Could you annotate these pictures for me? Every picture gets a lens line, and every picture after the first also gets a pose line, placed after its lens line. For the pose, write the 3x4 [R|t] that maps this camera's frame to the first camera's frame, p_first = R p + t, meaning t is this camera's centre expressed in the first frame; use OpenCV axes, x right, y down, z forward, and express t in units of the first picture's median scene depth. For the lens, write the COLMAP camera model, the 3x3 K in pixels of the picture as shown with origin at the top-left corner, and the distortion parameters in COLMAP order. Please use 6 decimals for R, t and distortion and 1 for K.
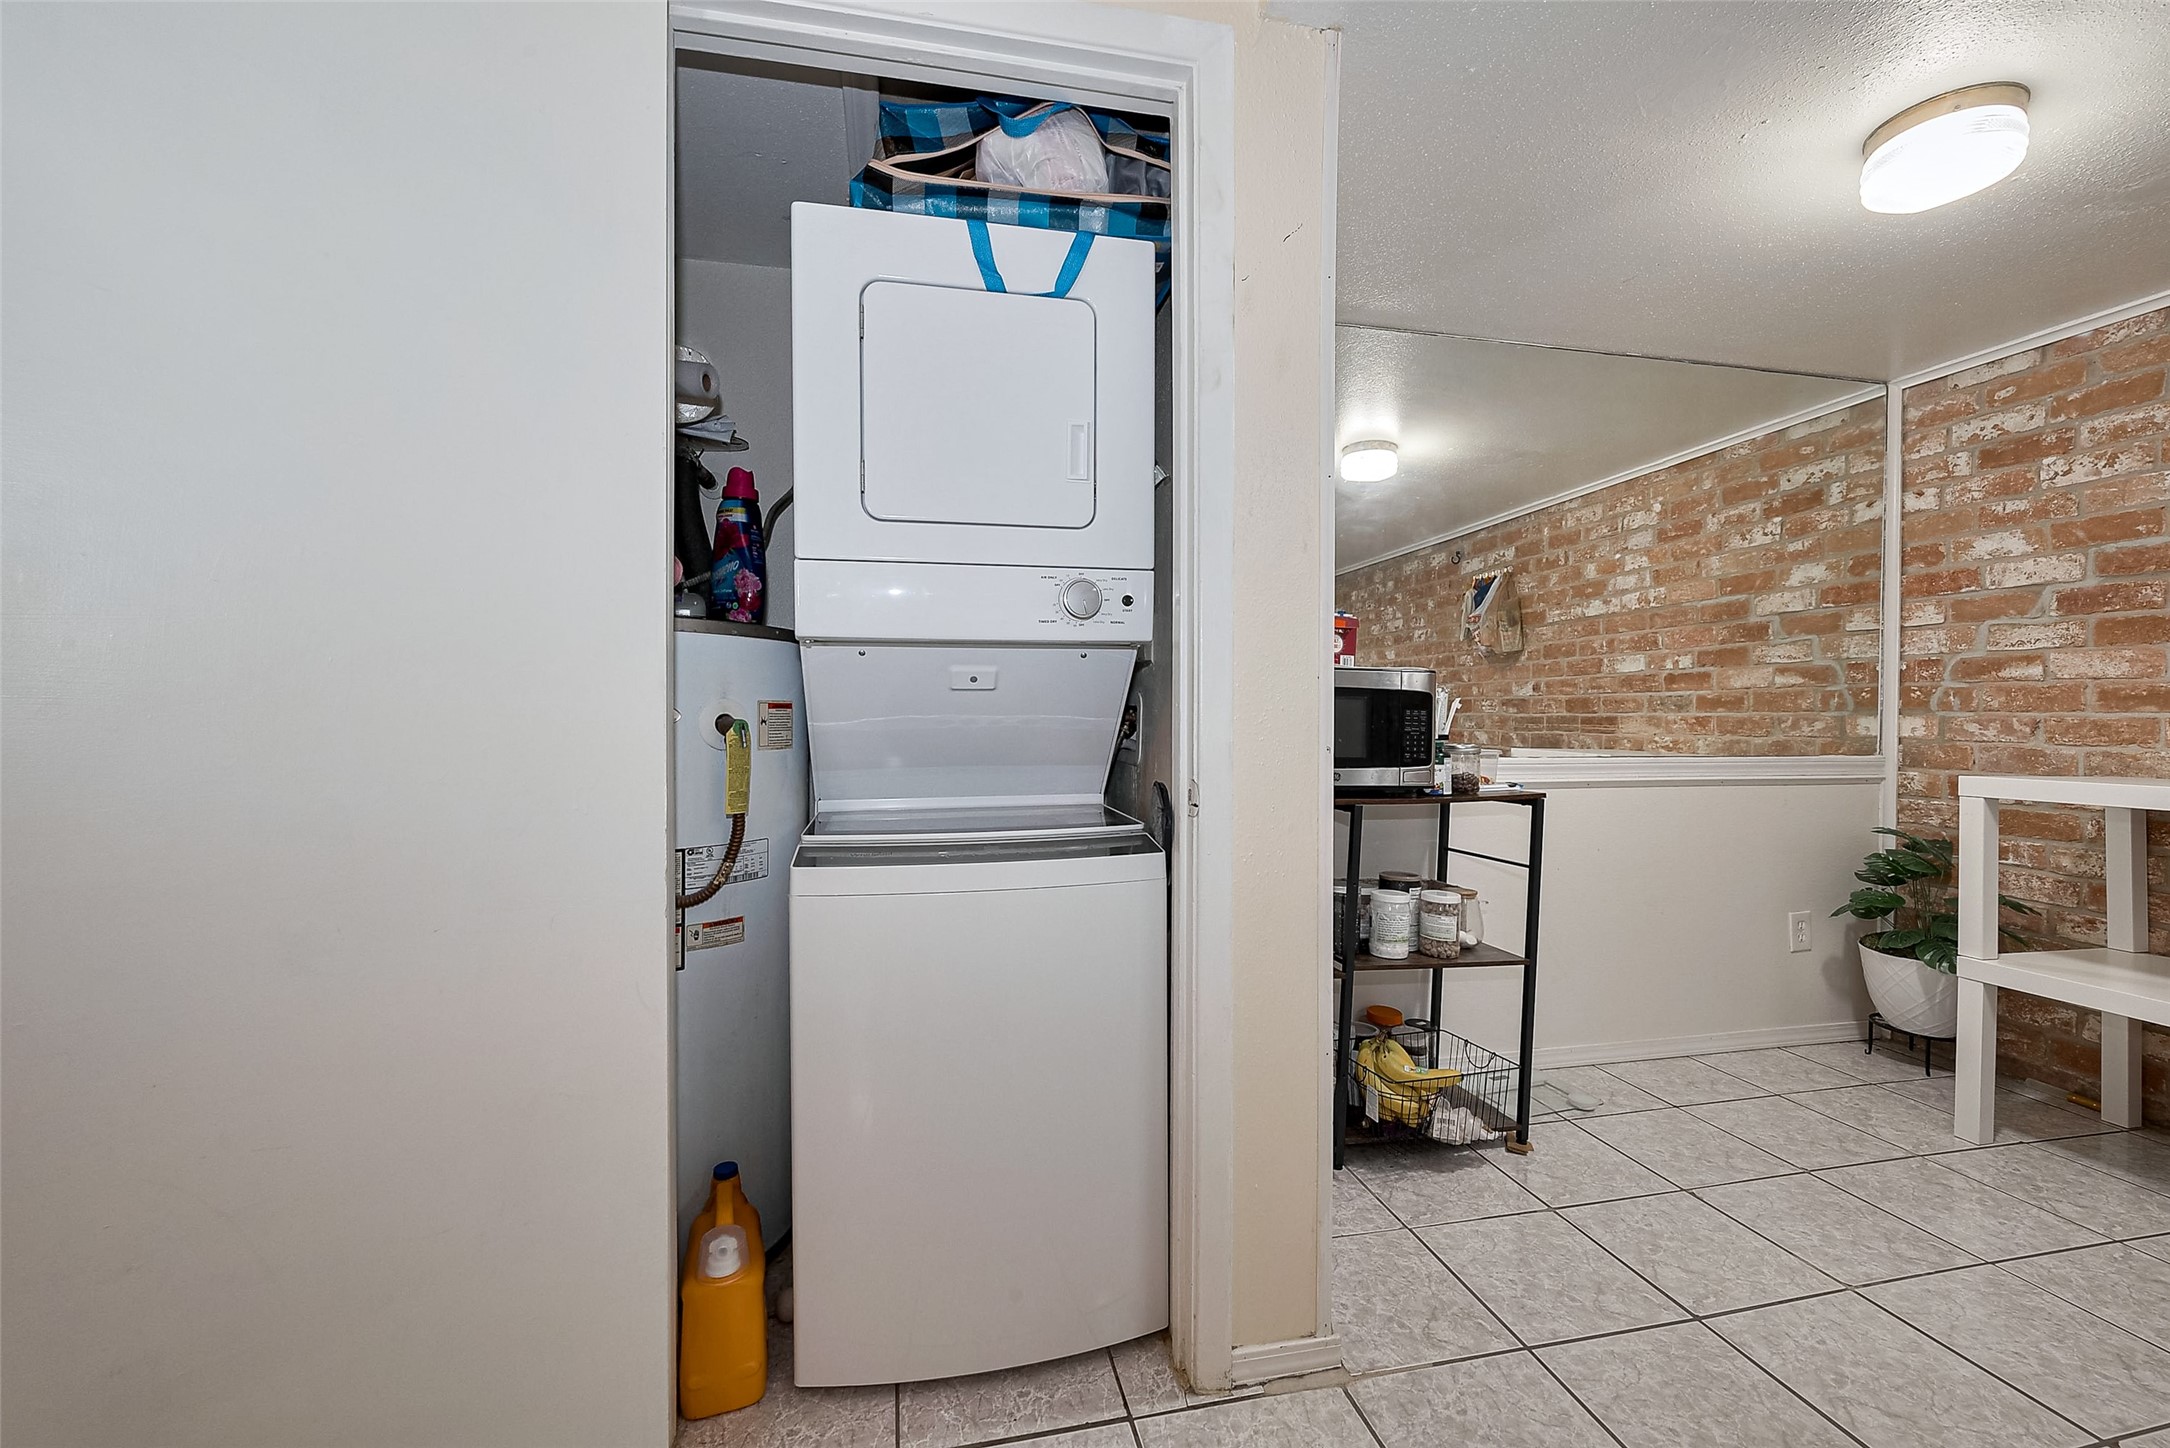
lens RADIAL K [[889.2, 0, 1088.4], [0, 889.2, 724.7], [0, 0, 1]] dist [-0.004498, 0.001462]
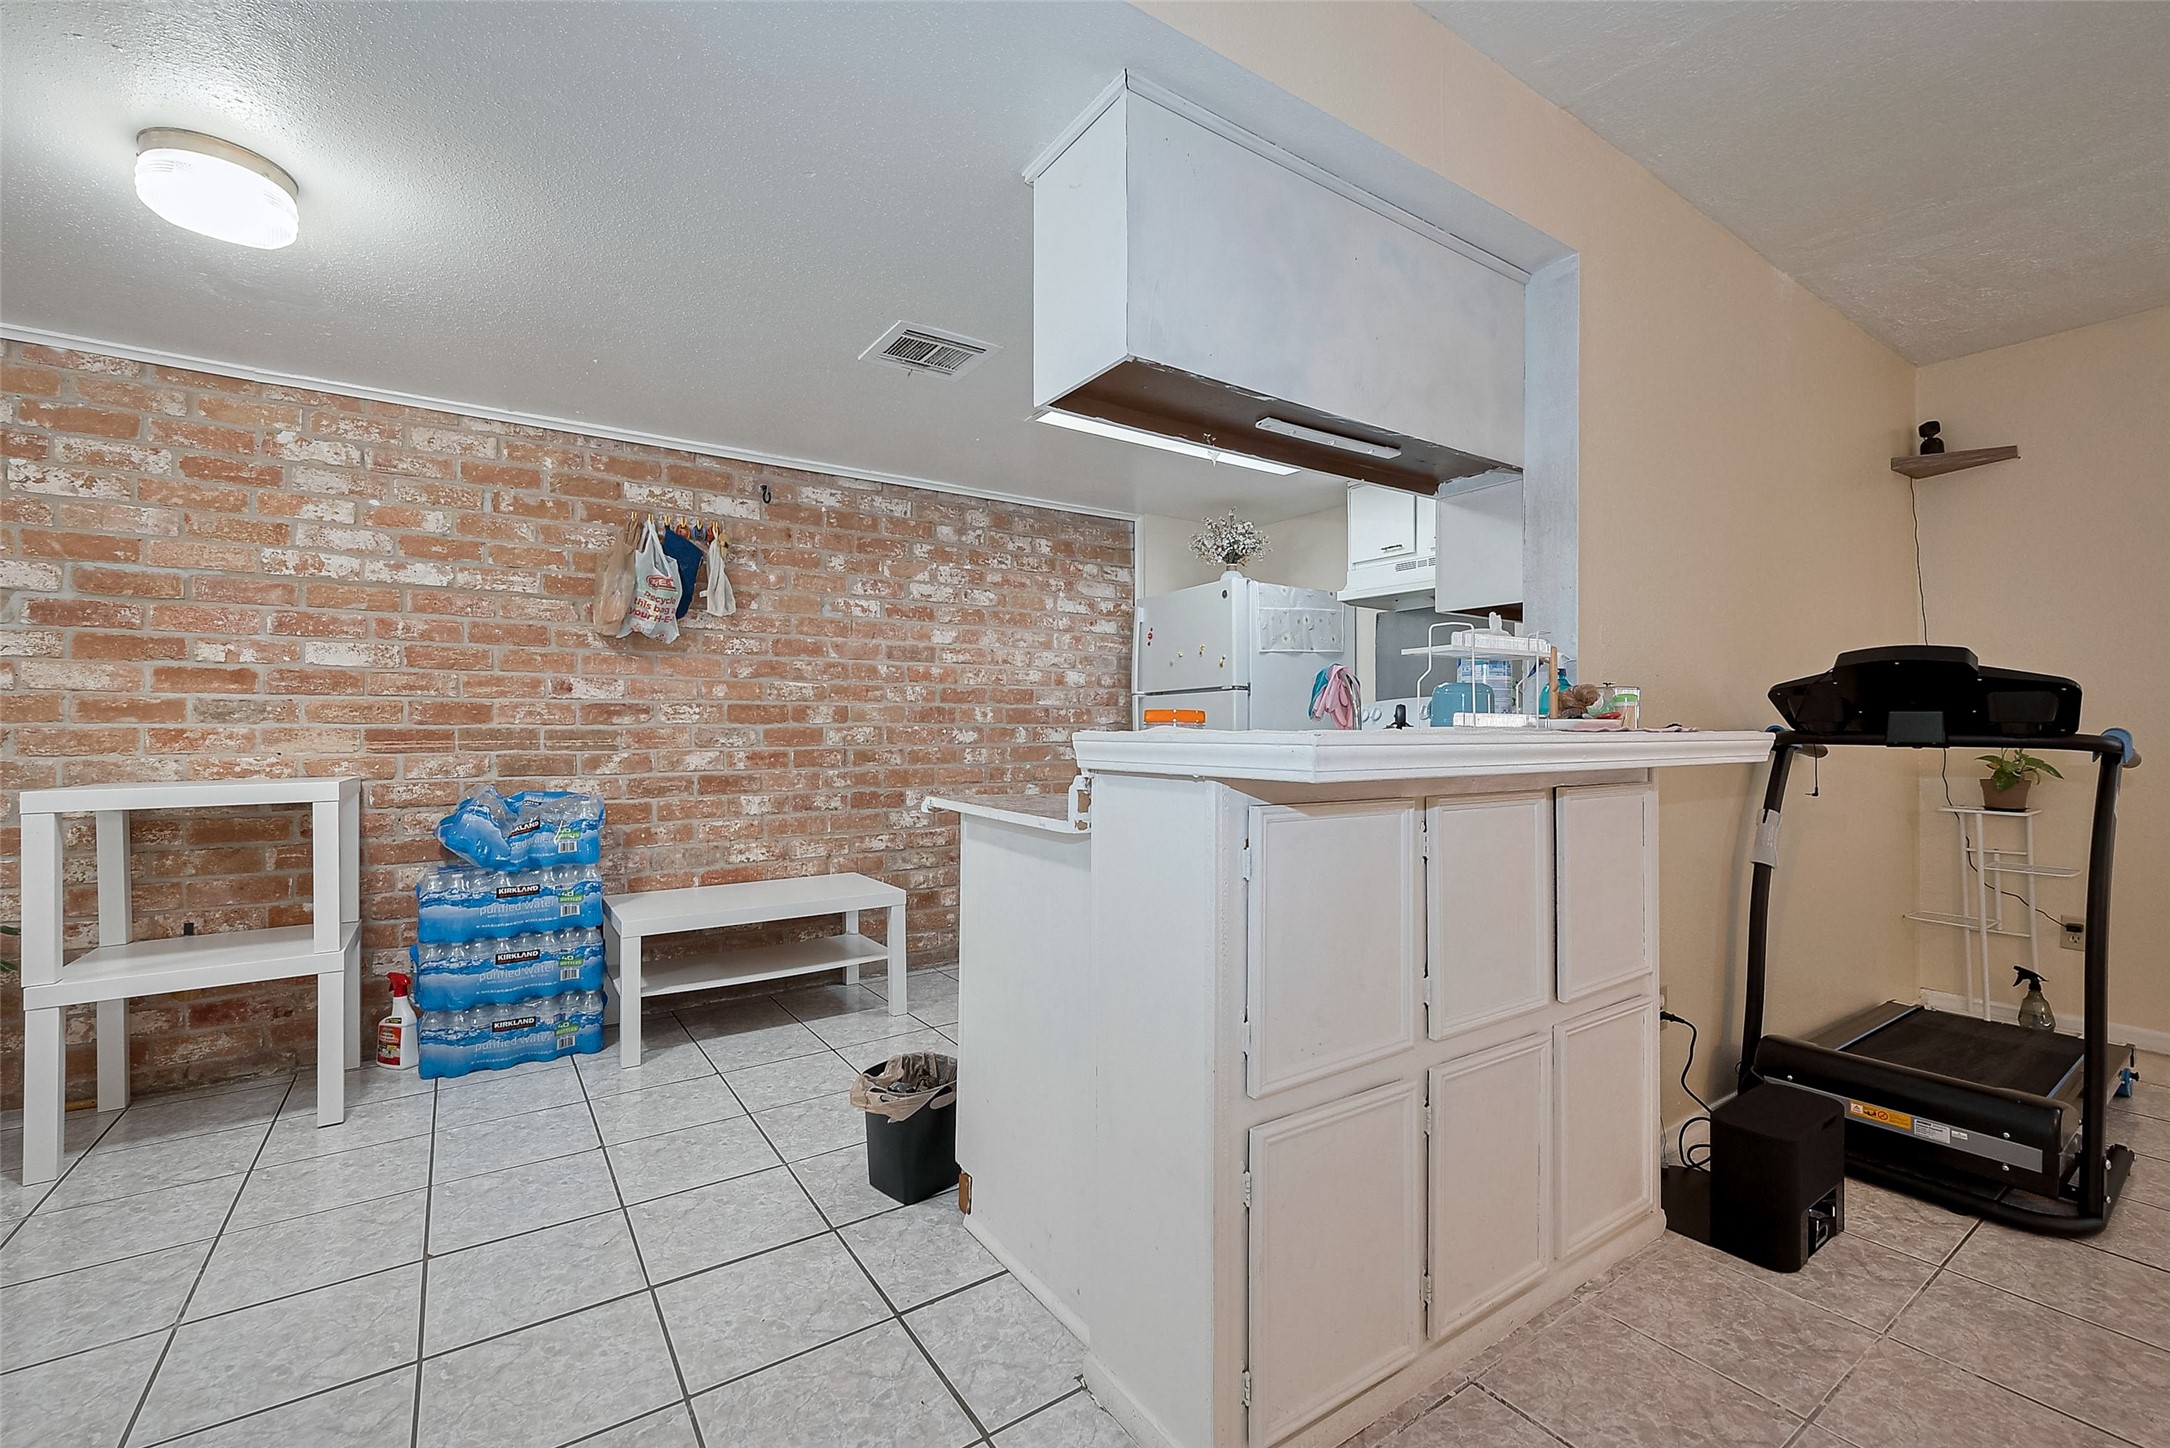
lens RADIAL K [[889.2, 0, 1100.9], [0, 889.2, 723.9], [0, 0, 1]] dist [-0.004498, 0.001462]
pose [[-0.376968, 0.001993, 0.926224, -0.248862], [0.010697, 0.999940, 0.002202, -0.002109], [-0.926165, 0.010738, -0.376966, 0.269451]]
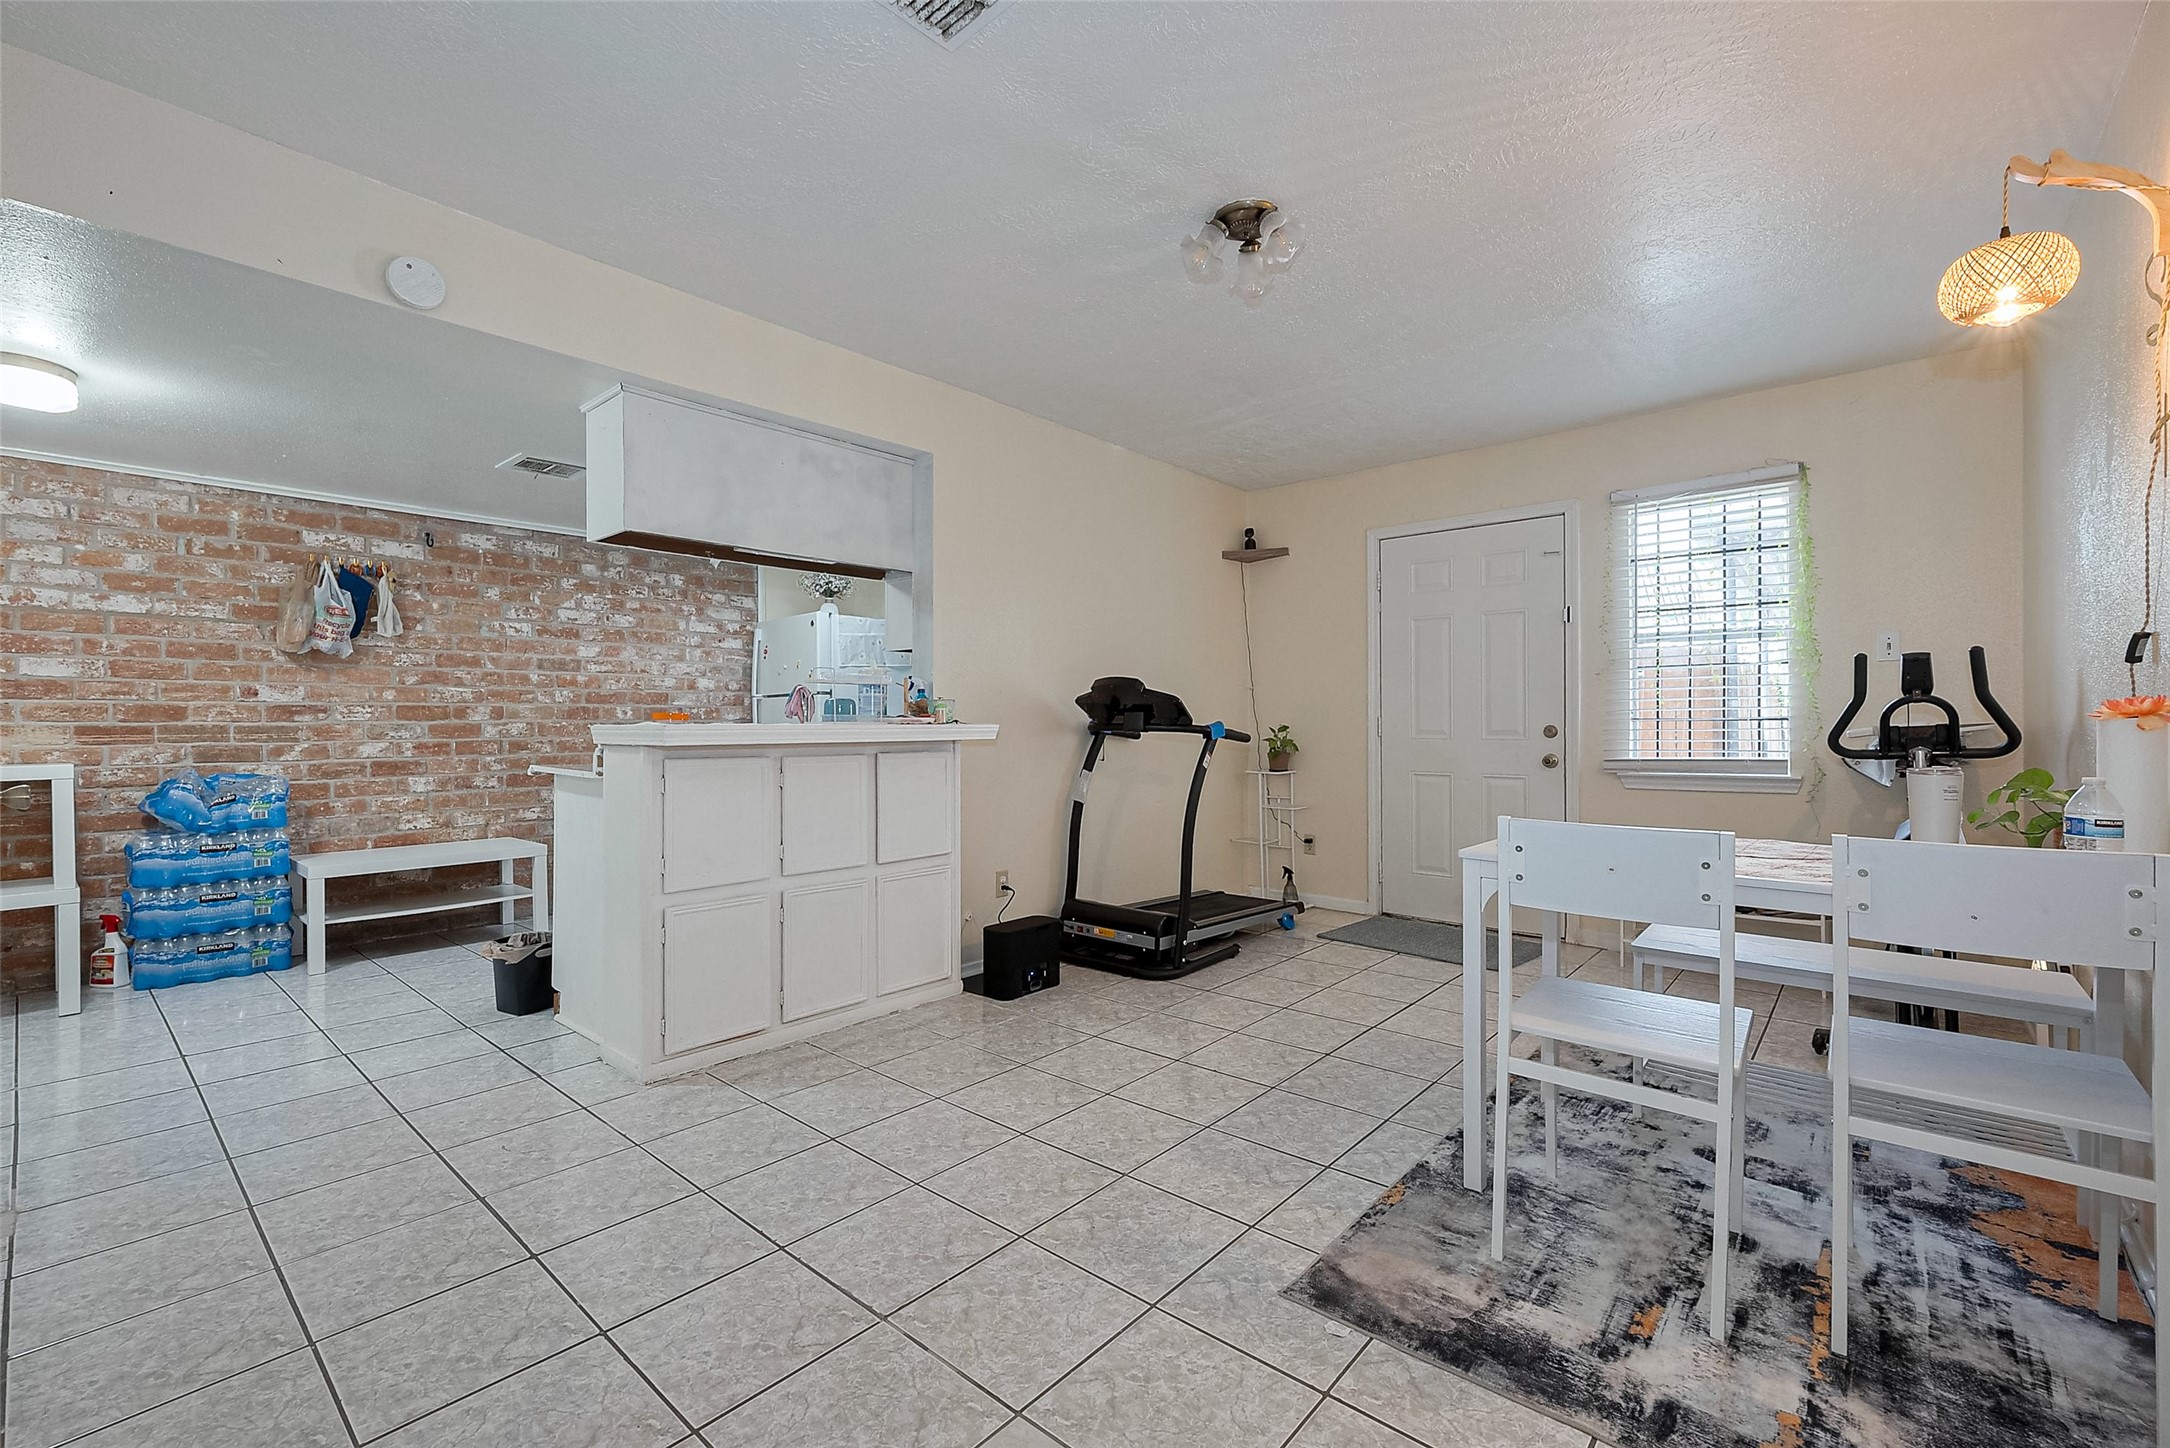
lens RADIAL K [[889.2, 0, 1026.3], [0, 889.2, 725.1], [0, 0, 1]] dist [-0.004498, 0.001462]
pose [[-0.565927, -0.003118, 0.824450, -0.891610], [0.012487, 0.999846, 0.012353, -0.002961], [-0.824361, 0.017286, -0.565801, 0.253154]]
